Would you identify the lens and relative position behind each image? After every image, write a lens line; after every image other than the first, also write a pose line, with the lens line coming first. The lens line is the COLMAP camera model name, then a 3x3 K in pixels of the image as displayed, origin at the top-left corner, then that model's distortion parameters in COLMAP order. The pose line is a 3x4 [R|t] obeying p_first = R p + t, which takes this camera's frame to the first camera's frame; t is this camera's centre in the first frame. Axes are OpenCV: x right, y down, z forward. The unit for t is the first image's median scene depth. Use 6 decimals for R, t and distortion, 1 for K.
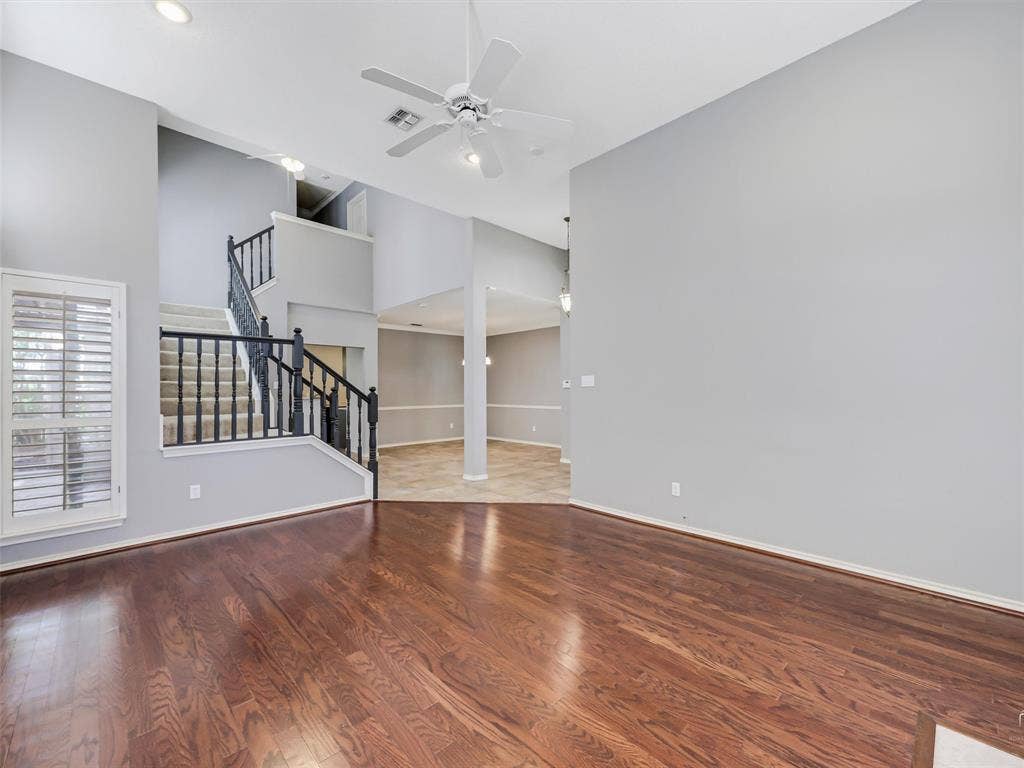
lens RADIAL K [[428.2, 0, 507.2], [0, 428.2, 389.1], [0, 0, 1]] dist [0.015198, -0.001417]
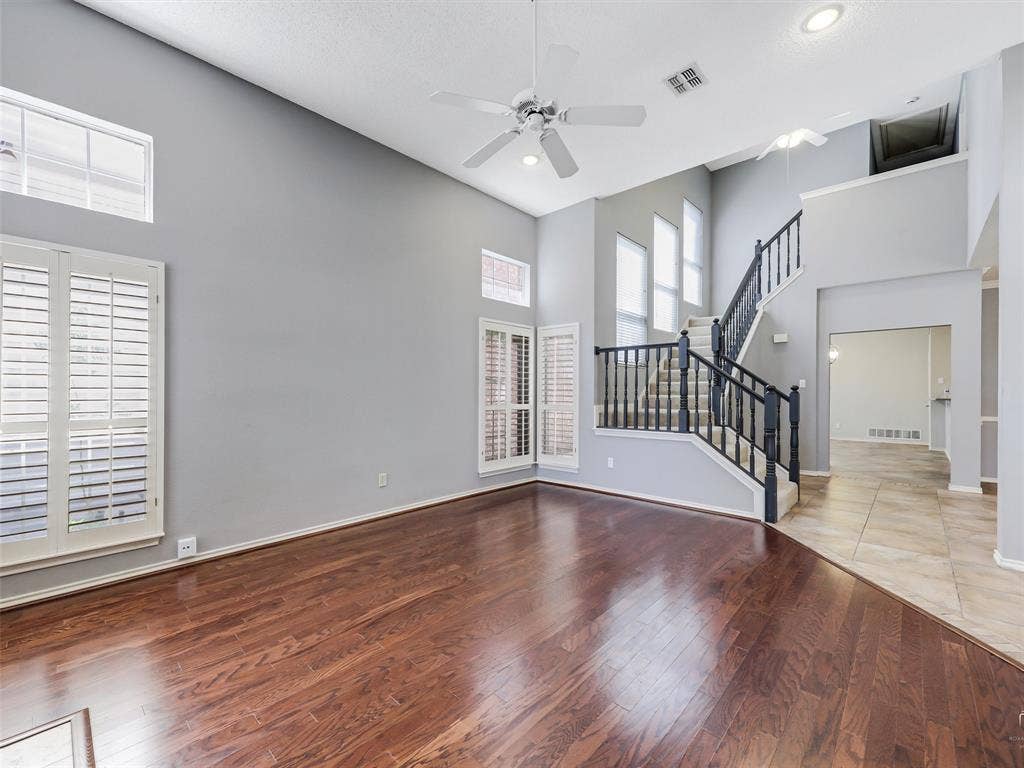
lens RADIAL K [[428.2, 0, 511.3], [0, 428.2, 387.7], [0, 0, 1]] dist [0.015198, -0.001417]
pose [[0.067515, 0.000896, -0.997718, 0.707889], [0.001013, 0.999999, 0.000967, -0.003433], [0.997718, -0.001076, 0.067514, 0.671541]]
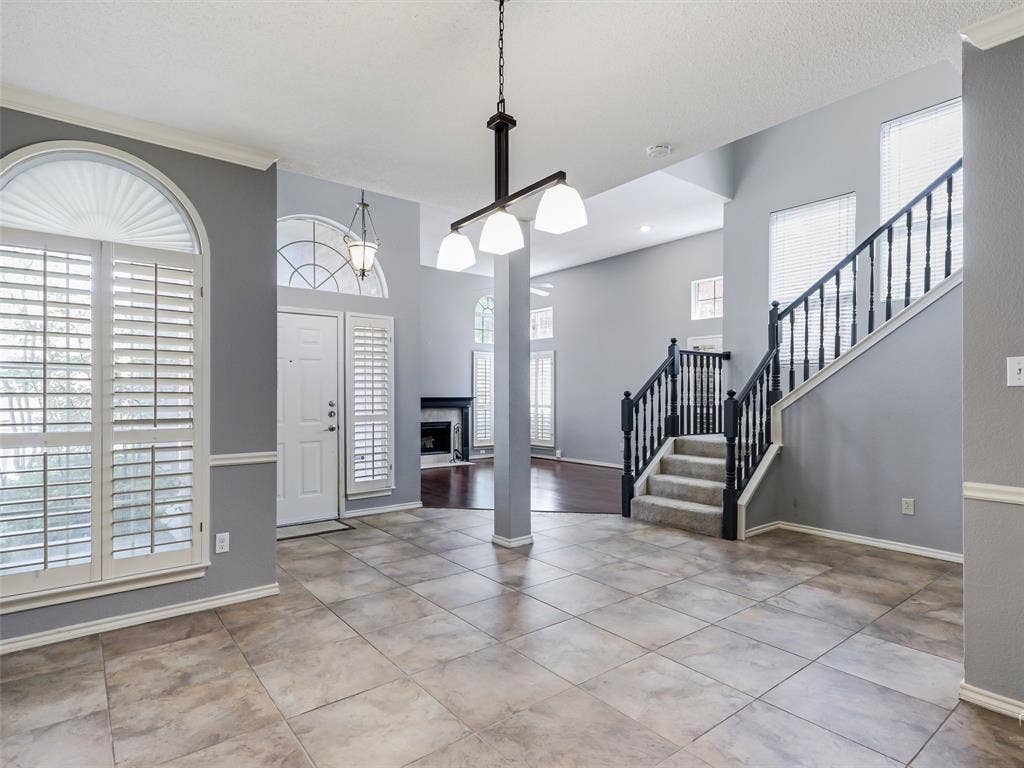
lens RADIAL K [[548.7, 0, 510.7], [0, 548.7, 387.3], [0, 0, 1]] dist [0.018363, -0.003253]
pose [[-0.996616, 0.007243, 0.081882, -0.246923], [0.005927, 0.999850, -0.016295, 0.004404], [-0.081988, -0.015754, -0.996509, 3.218180]]
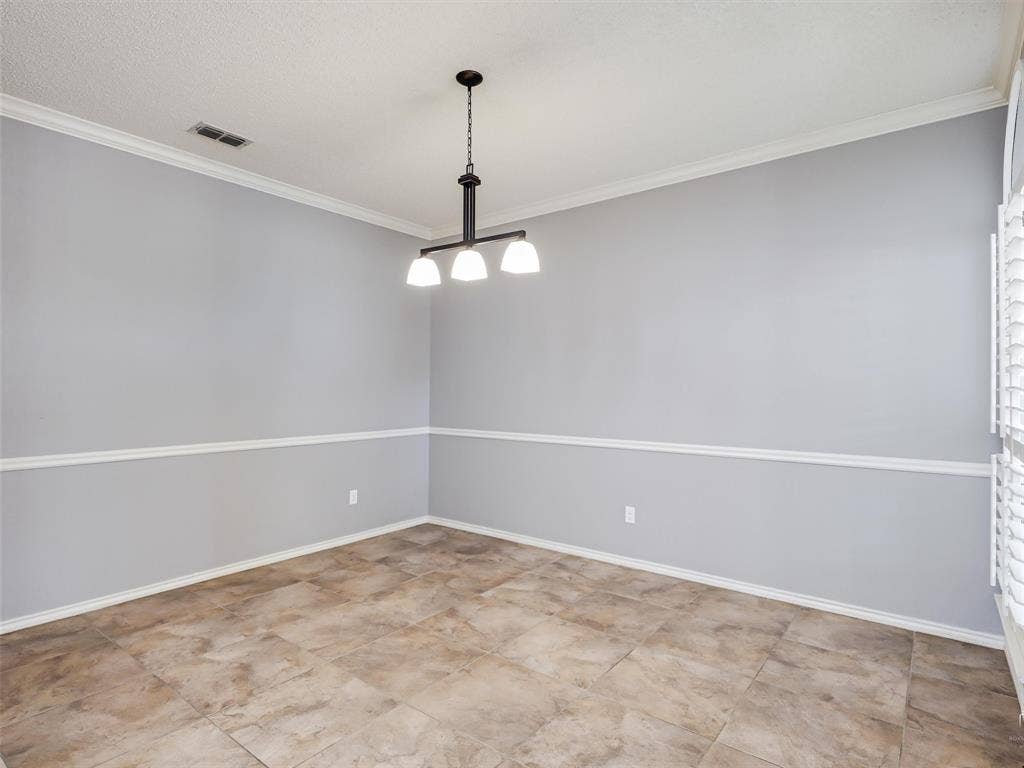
lens RADIAL K [[548.7, 0, 509.2], [0, 548.7, 392.0], [0, 0, 1]] dist [0.018363, -0.003253]
pose [[0.987972, 0.008640, 0.154389, -0.250493], [-0.009098, 0.999956, 0.002265, 0.004139], [-0.154363, -0.003642, 0.988008, 1.836855]]
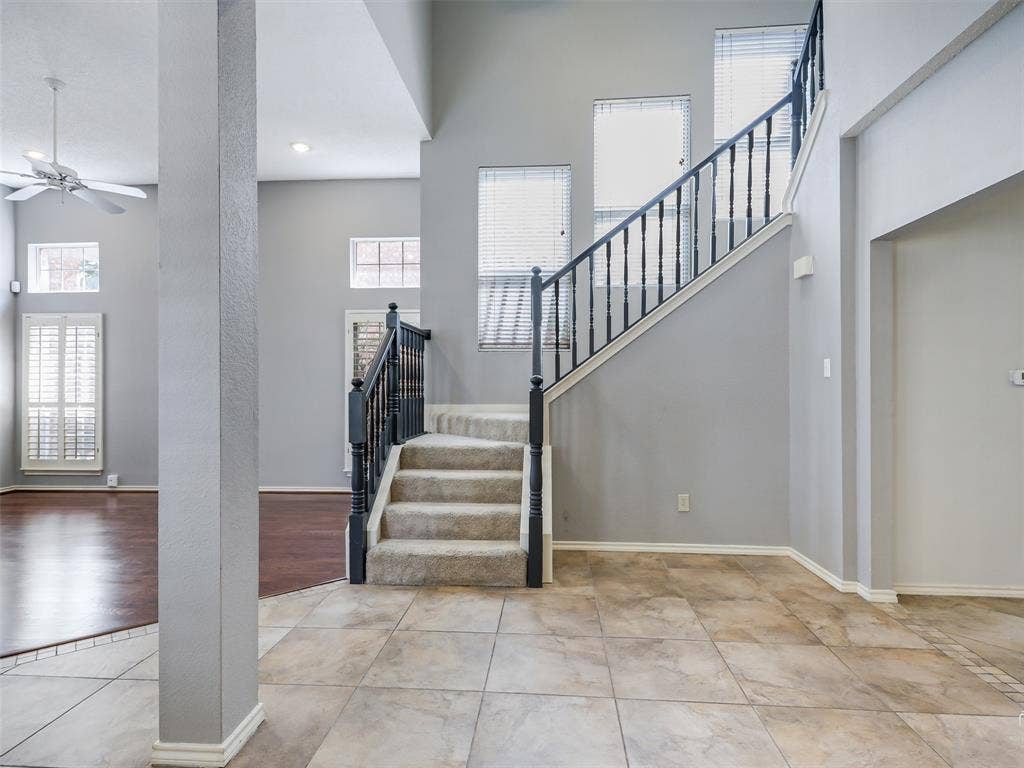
lens RADIAL K [[548.7, 0, 512.2], [0, 548.7, 381.2], [0, 0, 1]] dist [0.018363, -0.003253]
pose [[-0.736990, 0.003649, -0.675893, 0.022895], [0.009166, 0.999947, -0.004597, 0.004323], [0.675841, -0.009583, -0.736985, 2.471245]]
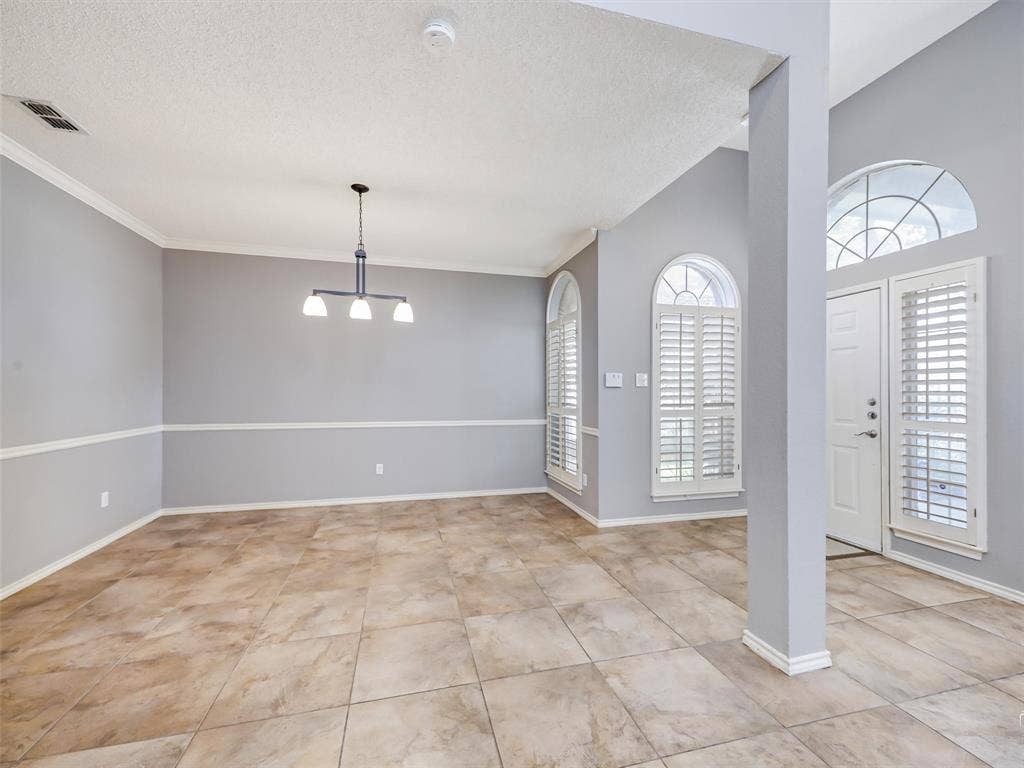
lens RADIAL K [[428.2, 0, 512.5], [0, 428.2, 392.1], [0, 0, 1]] dist [0.015198, -0.001417]
pose [[0.477368, 0.004348, 0.878693, -0.858023], [-0.006224, 0.999979, -0.001567, 0.007081], [-0.878681, -0.004721, 0.477385, 1.874922]]
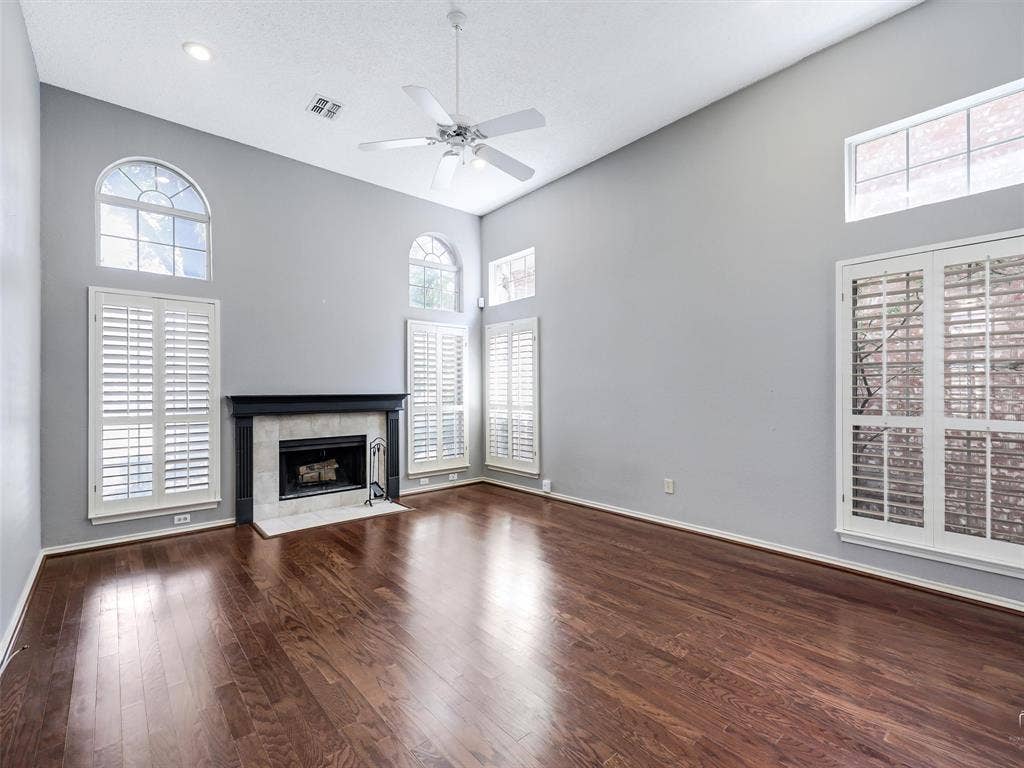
lens RADIAL K [[457.9, 0, 506.9], [0, 457.9, 390.0], [0, 0, 1]] dist [0.001636, 0.000039]
pose [[-0.998772, 0.013327, 0.047714, -0.202913], [0.013182, 0.999908, -0.003349, 0.004565], [-0.047754, -0.002716, -0.998855, 1.654830]]
